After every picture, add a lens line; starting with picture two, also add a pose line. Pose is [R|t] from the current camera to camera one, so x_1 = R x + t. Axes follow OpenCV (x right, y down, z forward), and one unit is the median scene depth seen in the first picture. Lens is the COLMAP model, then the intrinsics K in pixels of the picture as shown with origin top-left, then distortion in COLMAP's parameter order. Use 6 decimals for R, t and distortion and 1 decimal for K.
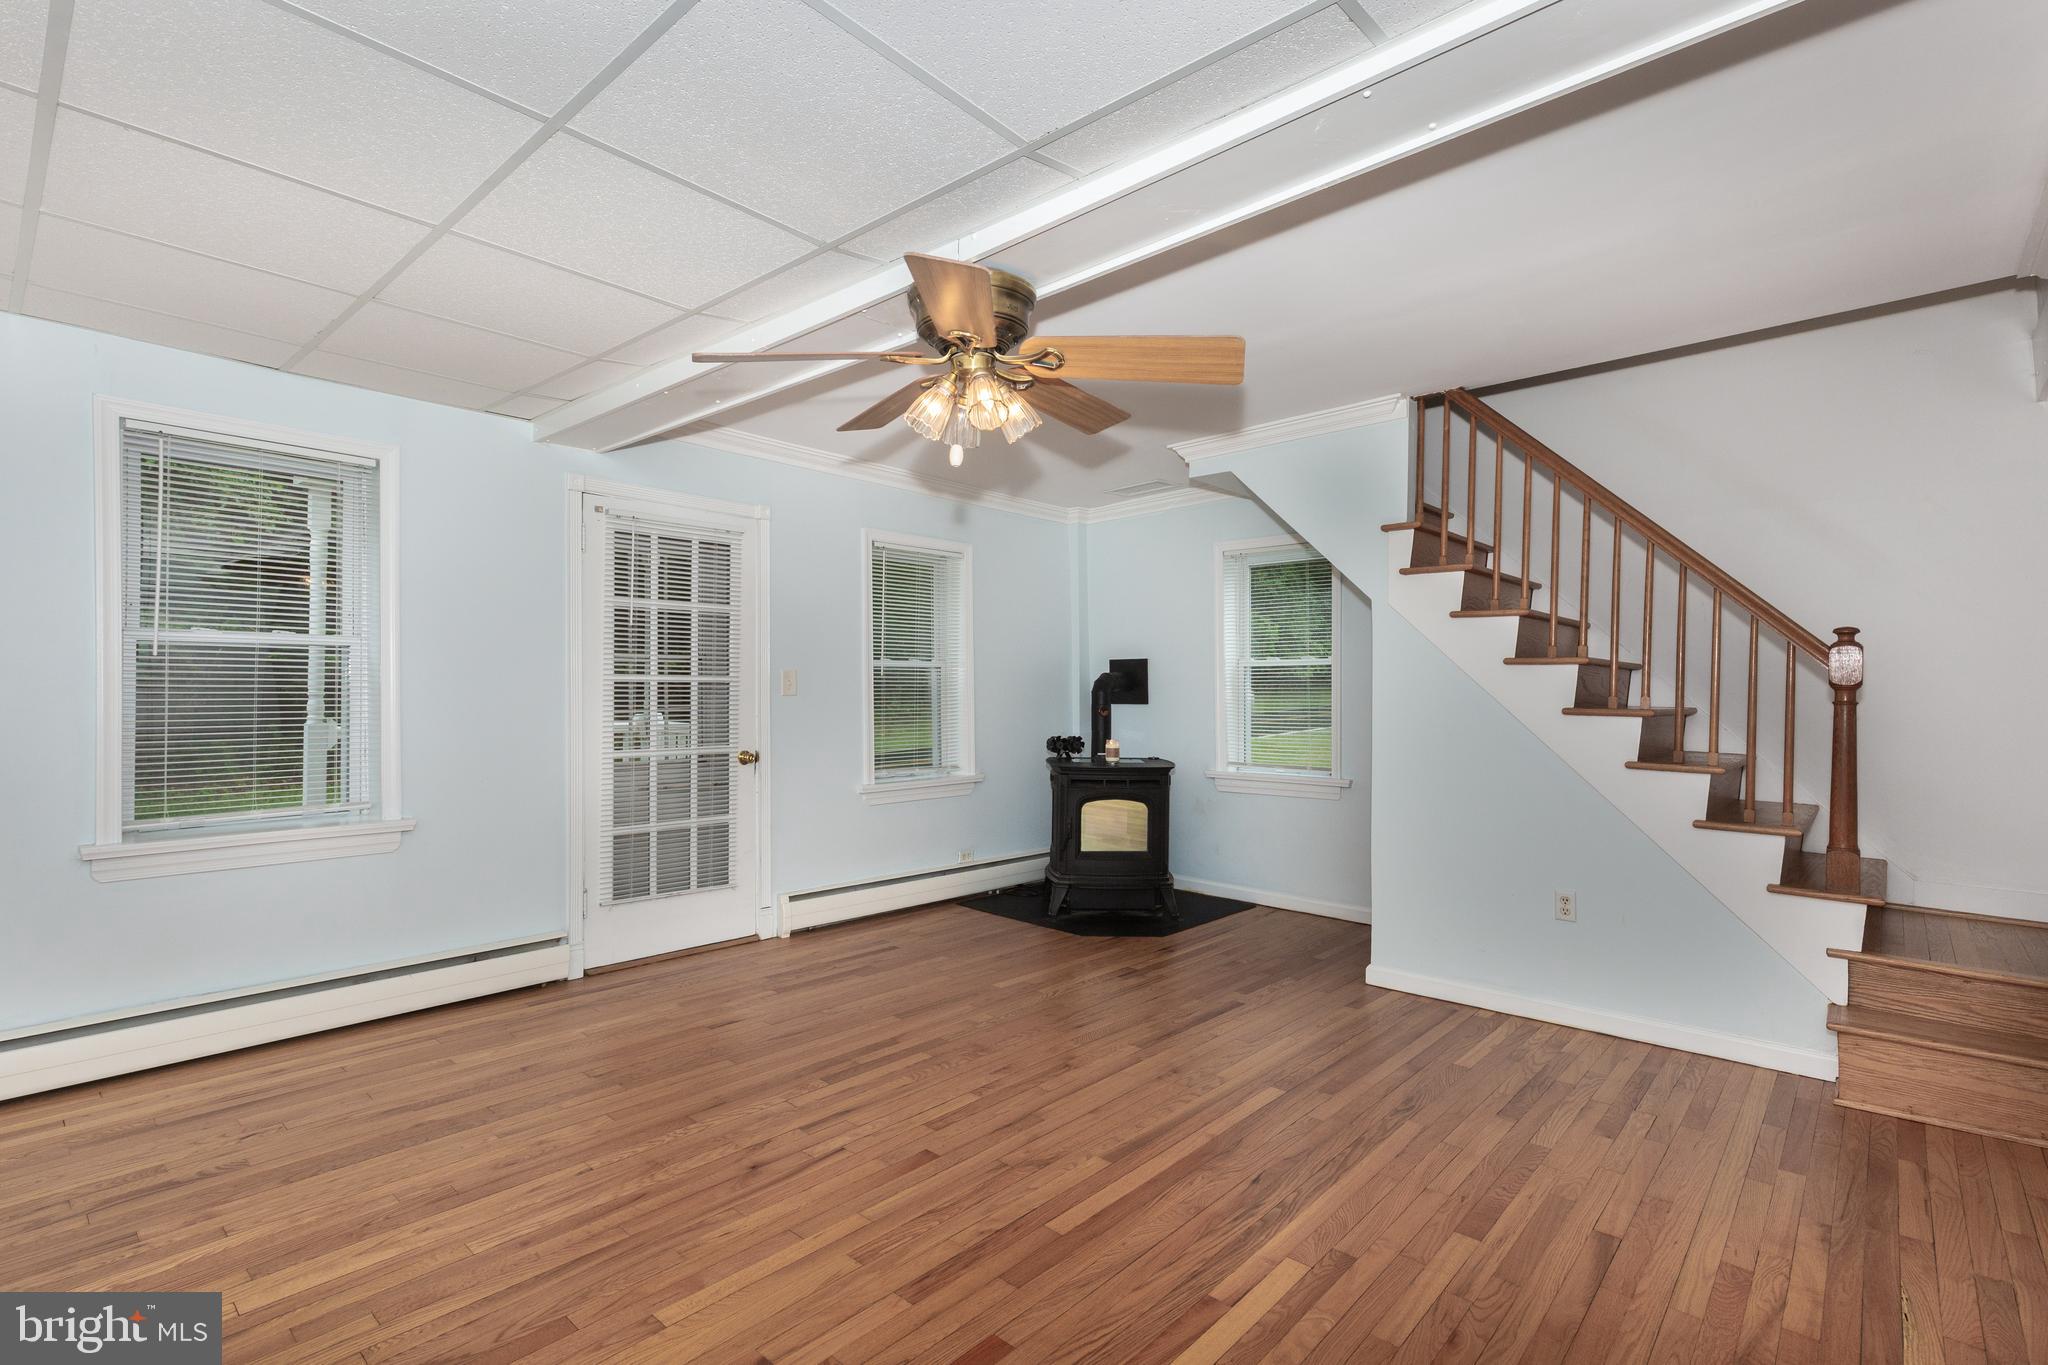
lens RADIAL K [[962.3, 0, 1024.0], [0, 962.3, 682.5], [0, 0, 1]] dist [0.002552, 0.000214]
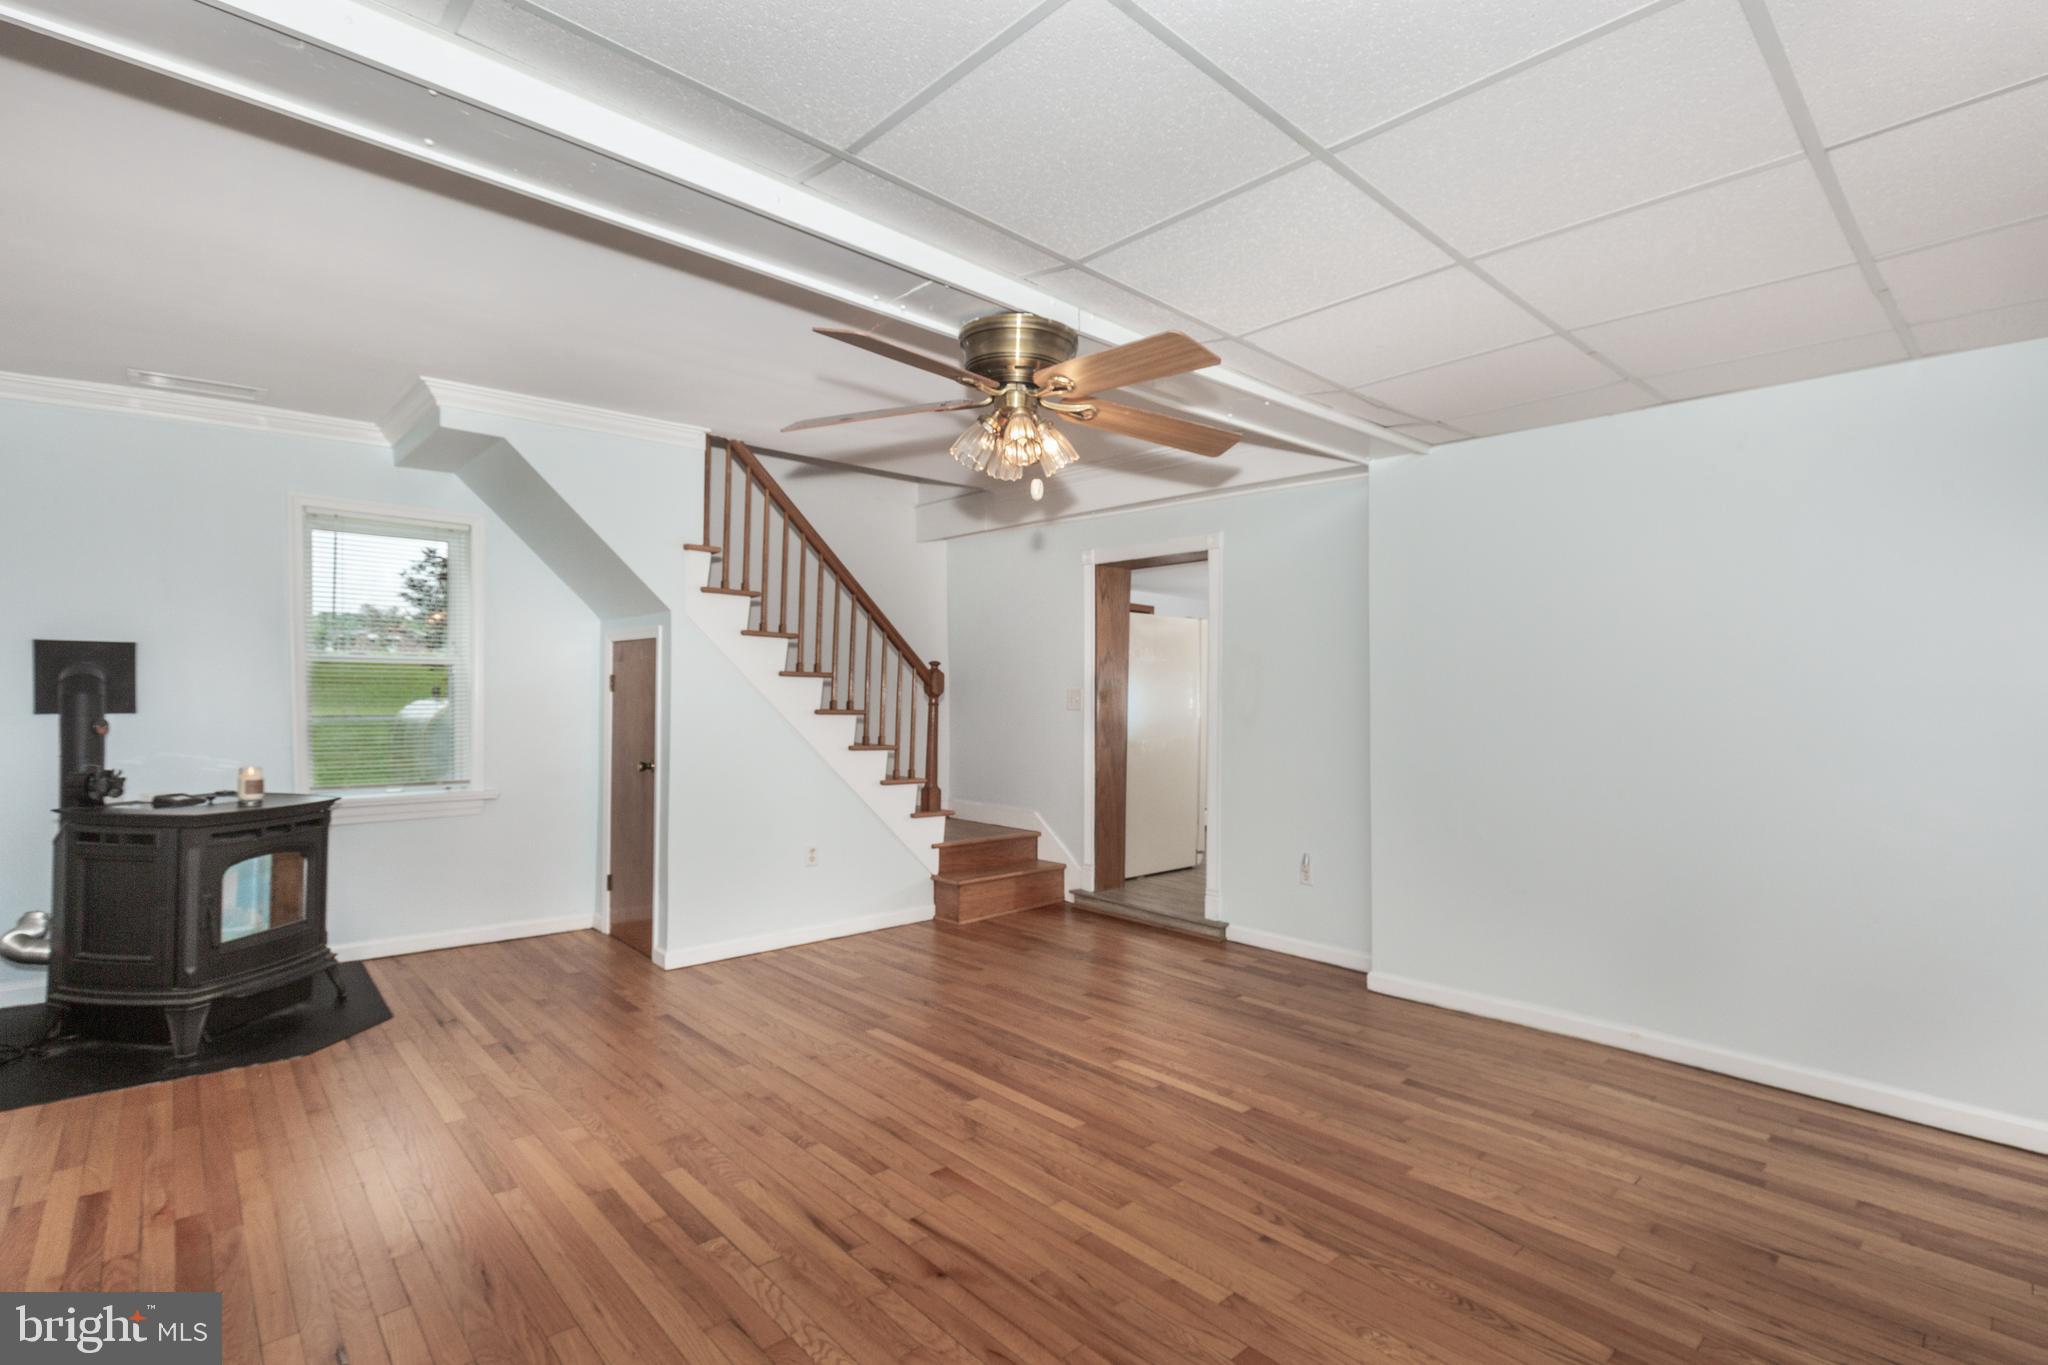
lens RADIAL K [[953.7, 0, 1020.7], [0, 953.7, 700.5], [0, 0, 1]] dist [0.001211, -0.000297]
pose [[0.093792, -0.010407, 0.995537, -0.835273], [-0.021471, 0.999692, 0.012473, -0.010157], [-0.995360, -0.022545, 0.093539, 0.652452]]
